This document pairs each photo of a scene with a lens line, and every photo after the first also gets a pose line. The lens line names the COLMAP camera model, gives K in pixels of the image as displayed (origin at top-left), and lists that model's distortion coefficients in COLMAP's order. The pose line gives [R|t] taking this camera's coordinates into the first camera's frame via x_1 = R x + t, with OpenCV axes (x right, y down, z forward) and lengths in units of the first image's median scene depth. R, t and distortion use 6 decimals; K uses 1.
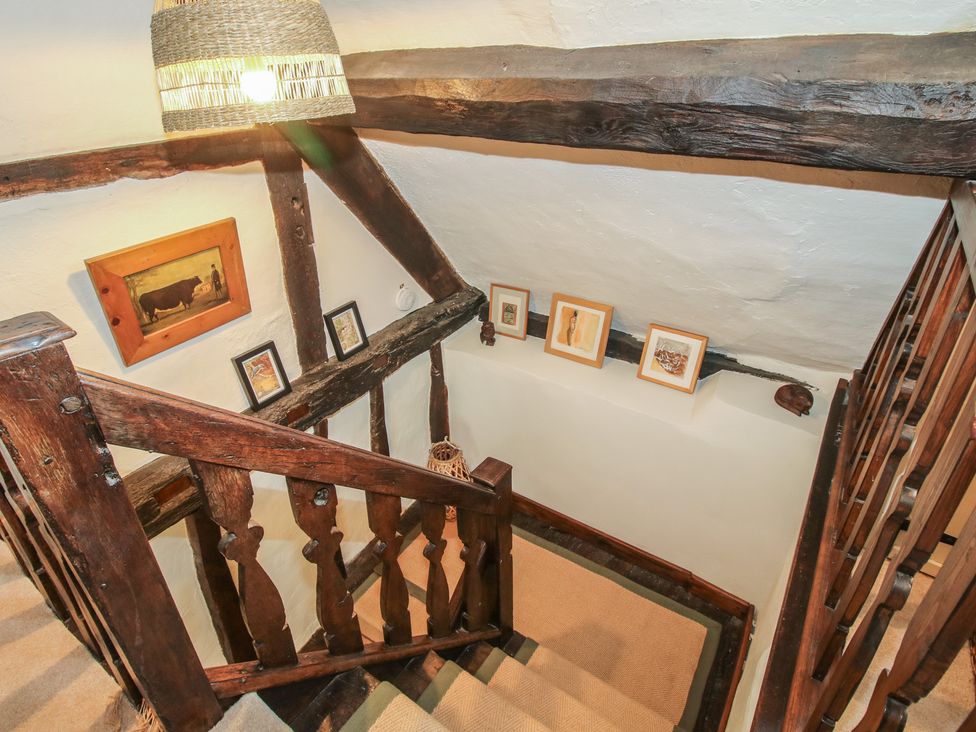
lens RADIAL K [[515.3, 0, 480.8], [0, 515.3, 360.7], [0, 0, 1]] dist [0.005254, -0.014868]
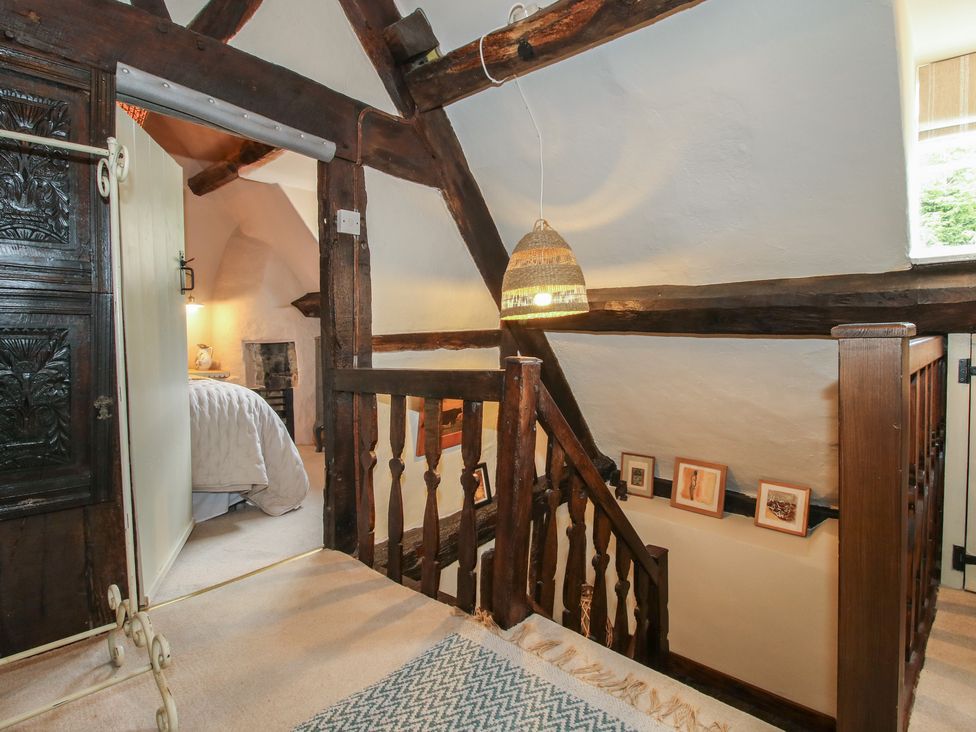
lens RADIAL K [[519.0, 0, 490.9], [0, 519.0, 361.2], [0, 0, 1]] dist [0.000624, -0.000475]
pose [[0.990042, 0.016062, -0.139851, -0.190385], [-0.074200, 0.903799, -0.421476, 0.320959], [0.119628, 0.427656, 0.895991, -0.432765]]
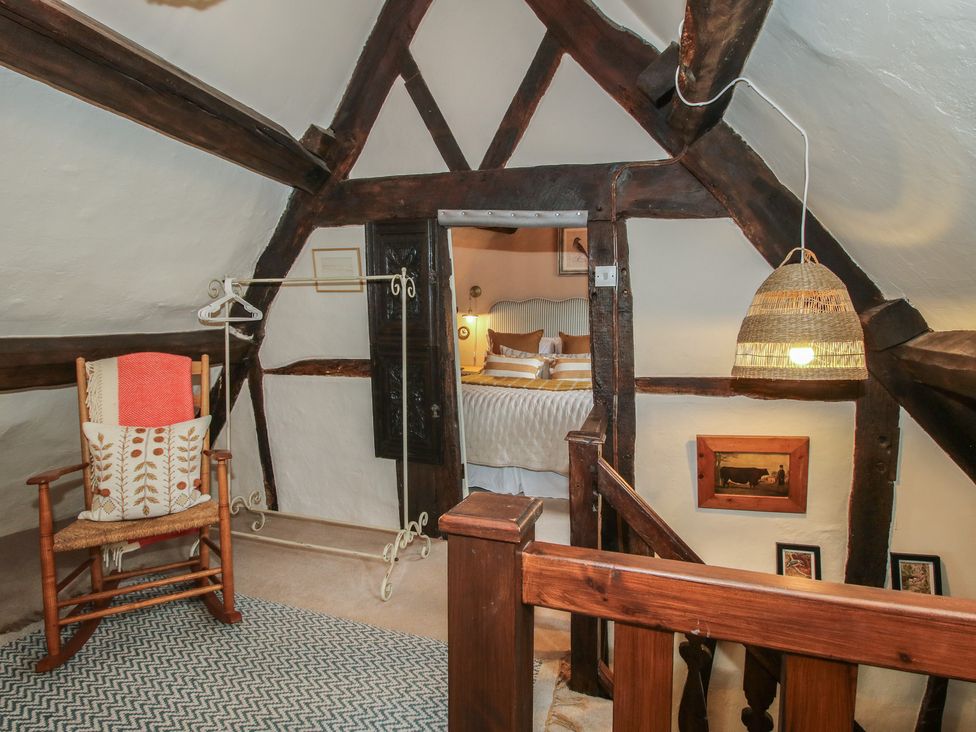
lens RADIAL K [[519.0, 0, 490.9], [0, 519.0, 361.2], [0, 0, 1]] dist [0.000624, -0.000475]
pose [[0.291789, 0.098548, -0.951392, 0.427781], [-0.464327, 0.884205, -0.050820, -0.006494], [0.836217, 0.456586, 0.303760, -0.130527]]
